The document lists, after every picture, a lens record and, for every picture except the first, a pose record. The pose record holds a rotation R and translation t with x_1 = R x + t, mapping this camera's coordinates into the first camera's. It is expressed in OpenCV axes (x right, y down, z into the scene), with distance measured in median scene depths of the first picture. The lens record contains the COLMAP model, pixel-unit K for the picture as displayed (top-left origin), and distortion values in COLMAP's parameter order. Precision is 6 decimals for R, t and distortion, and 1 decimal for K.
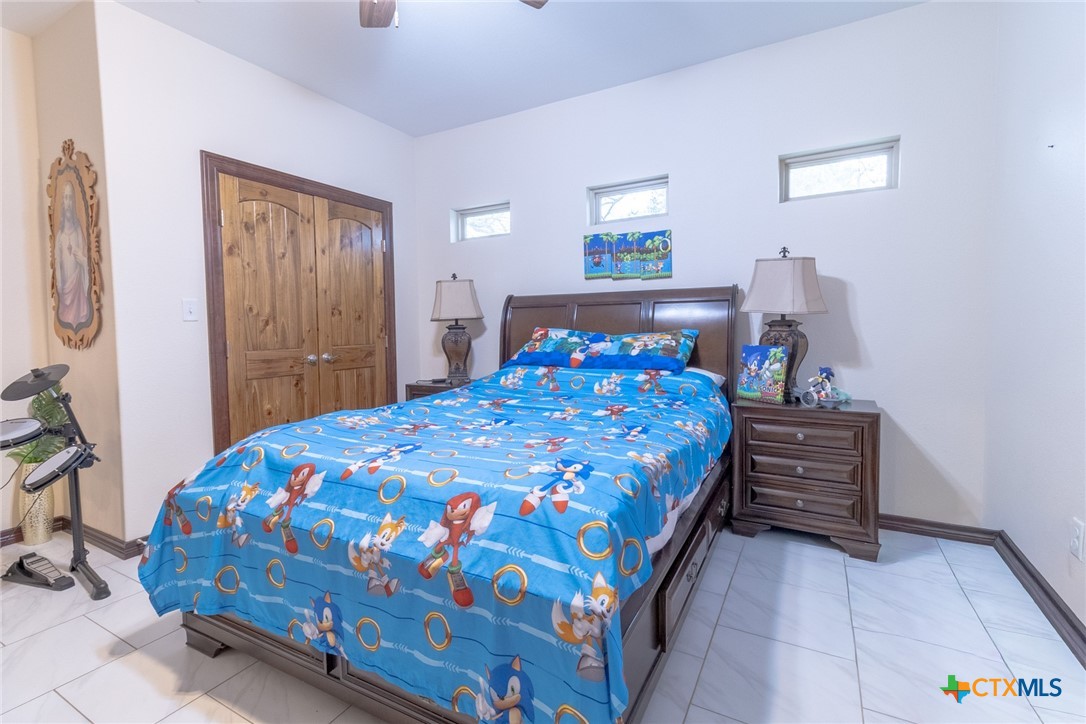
lens RADIAL K [[501.5, 0, 542.1], [0, 501.5, 356.1], [0, 0, 1]] dist [-0.001796, 0.001355]
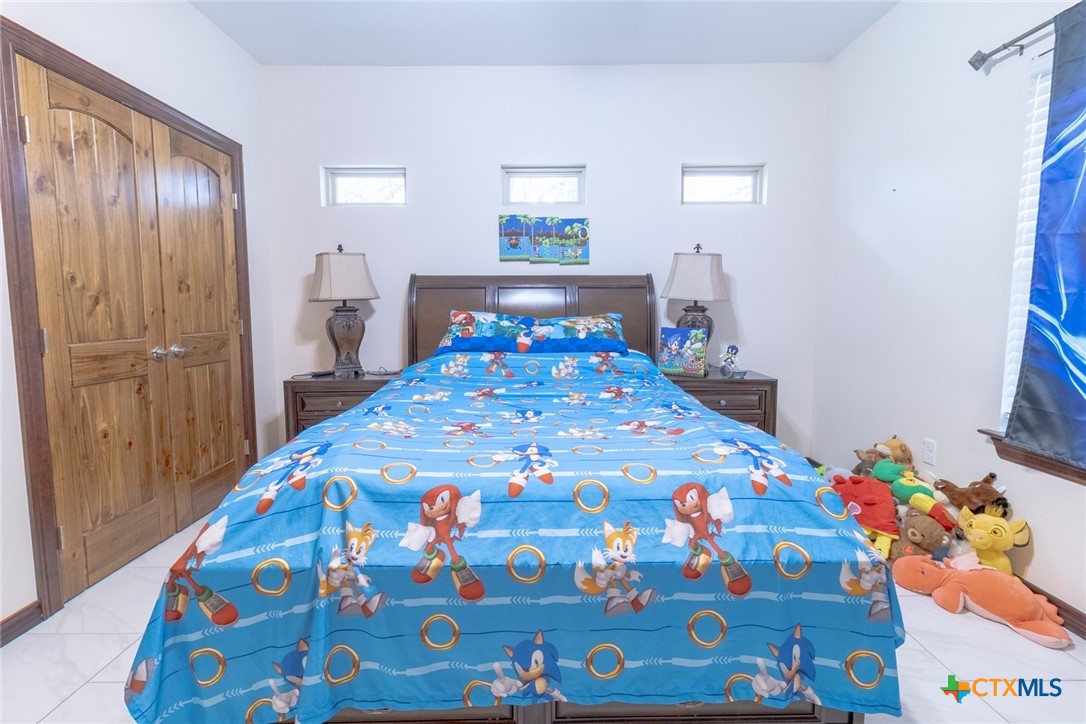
lens RADIAL K [[501.5, 0, 540.8], [0, 501.5, 356.2], [0, 0, 1]] dist [-0.001796, 0.001355]
pose [[0.870205, -0.037186, 0.491285, -0.392060], [0.020418, 0.999013, 0.039452, -0.007491], [-0.492267, -0.024300, 0.870105, 0.139577]]
